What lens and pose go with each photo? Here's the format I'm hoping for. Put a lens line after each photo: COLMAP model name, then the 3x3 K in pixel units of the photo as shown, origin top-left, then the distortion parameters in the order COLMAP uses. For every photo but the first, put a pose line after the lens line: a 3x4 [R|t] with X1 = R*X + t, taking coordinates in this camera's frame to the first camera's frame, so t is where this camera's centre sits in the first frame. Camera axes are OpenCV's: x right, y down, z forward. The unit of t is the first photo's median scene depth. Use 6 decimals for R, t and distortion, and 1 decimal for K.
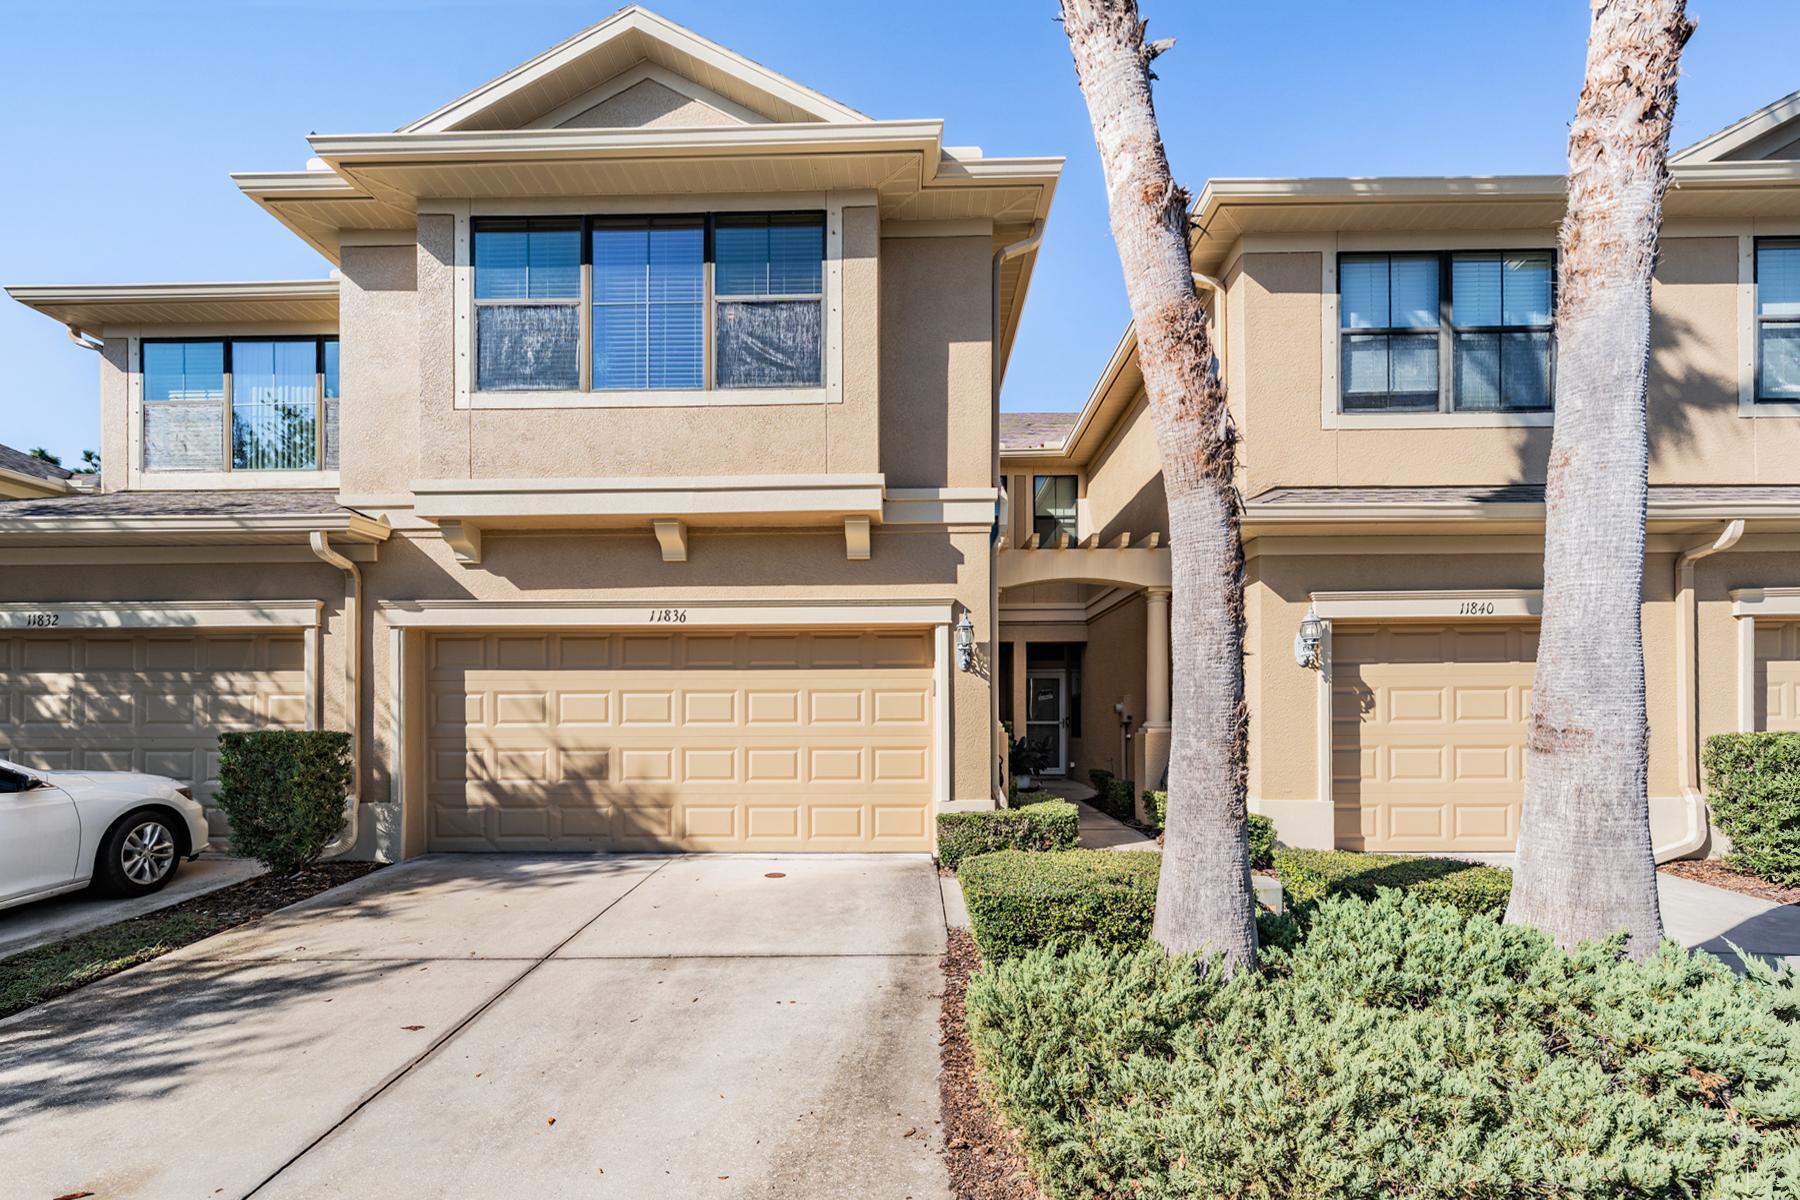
lens RADIAL K [[777.6, 0, 890.0], [0, 777.6, 737.6], [0, 0, 1]] dist [0.001268, -0.000350]
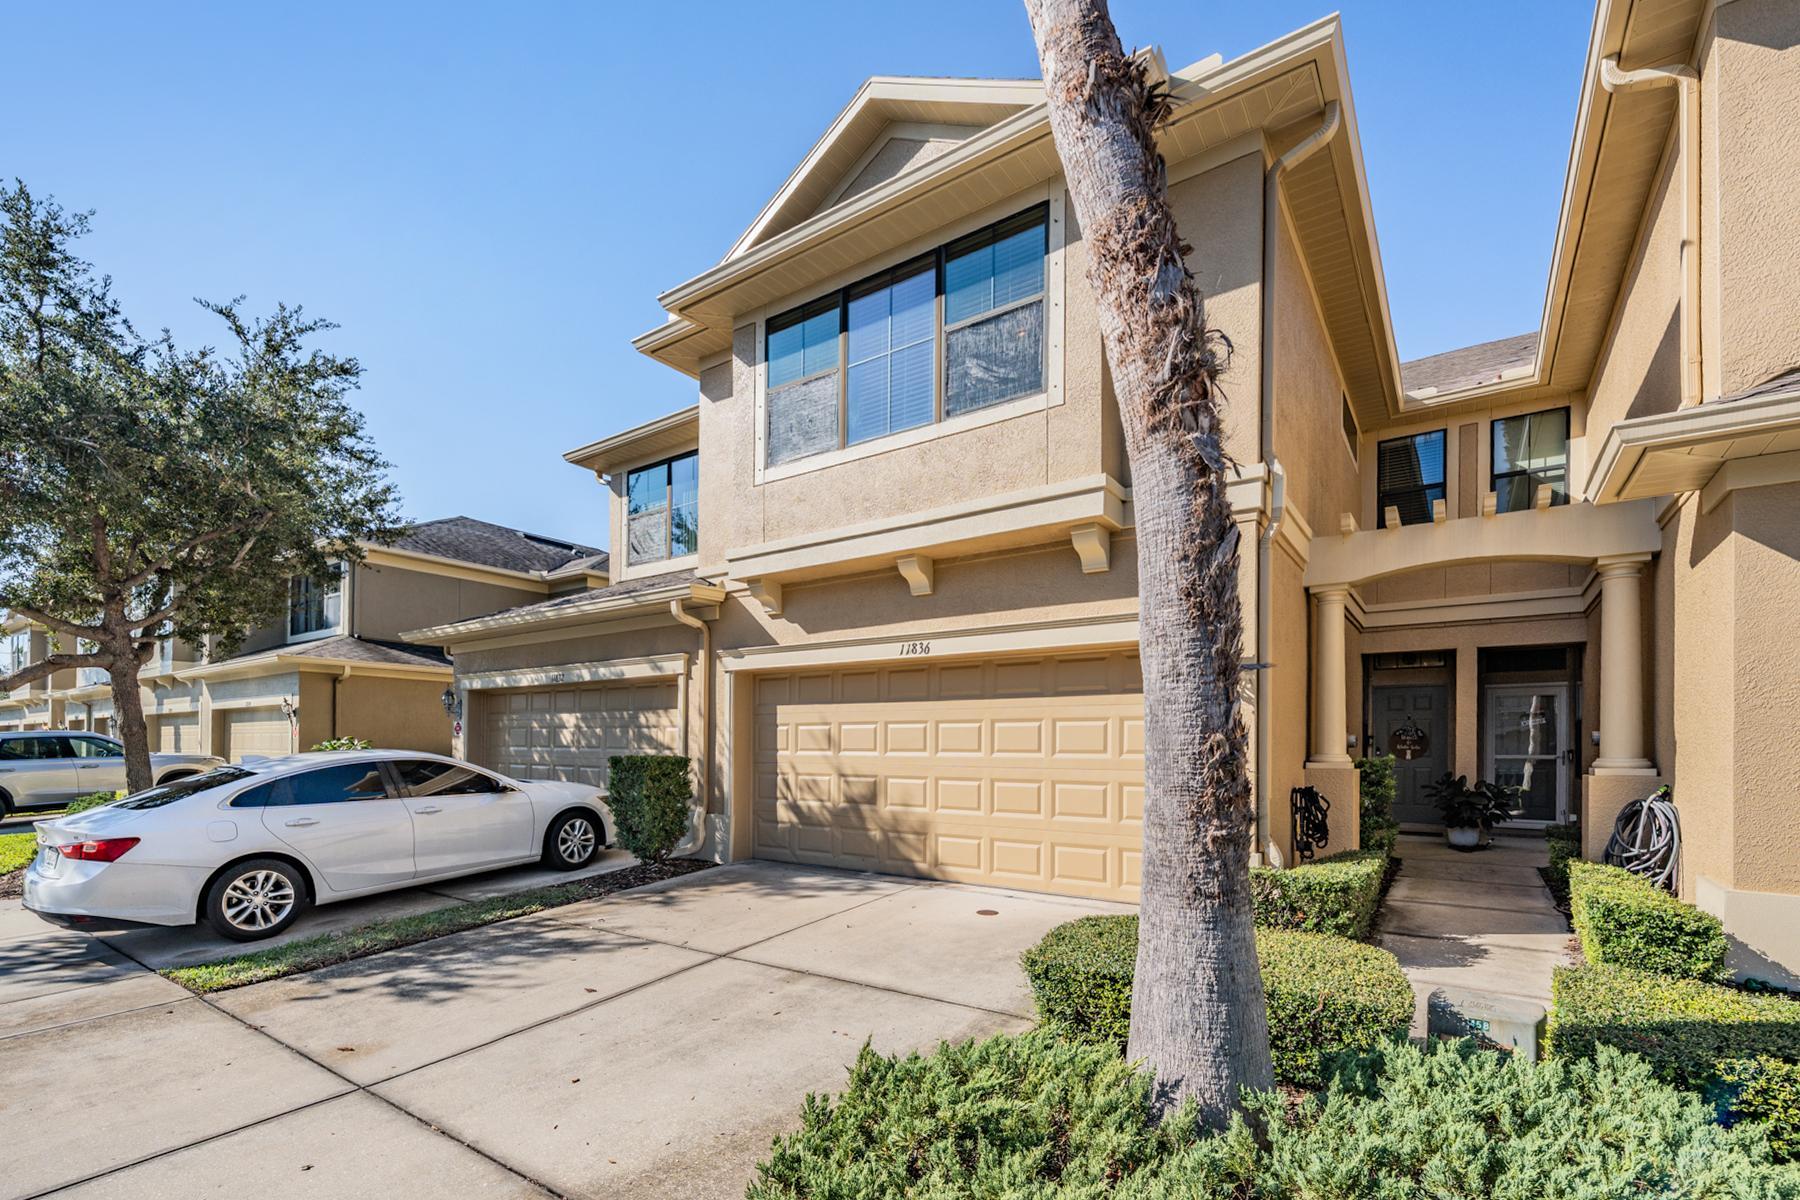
lens RADIAL K [[805.9, 0, 887.8], [0, 805.9, 762.1], [0, 0, 1]] dist [0.001023, -0.000205]
pose [[0.822829, 0.017881, -0.568008, 0.291674], [-0.020730, 0.999784, 0.001445, -0.007113], [0.567911, 0.010586, 0.823022, 0.102459]]
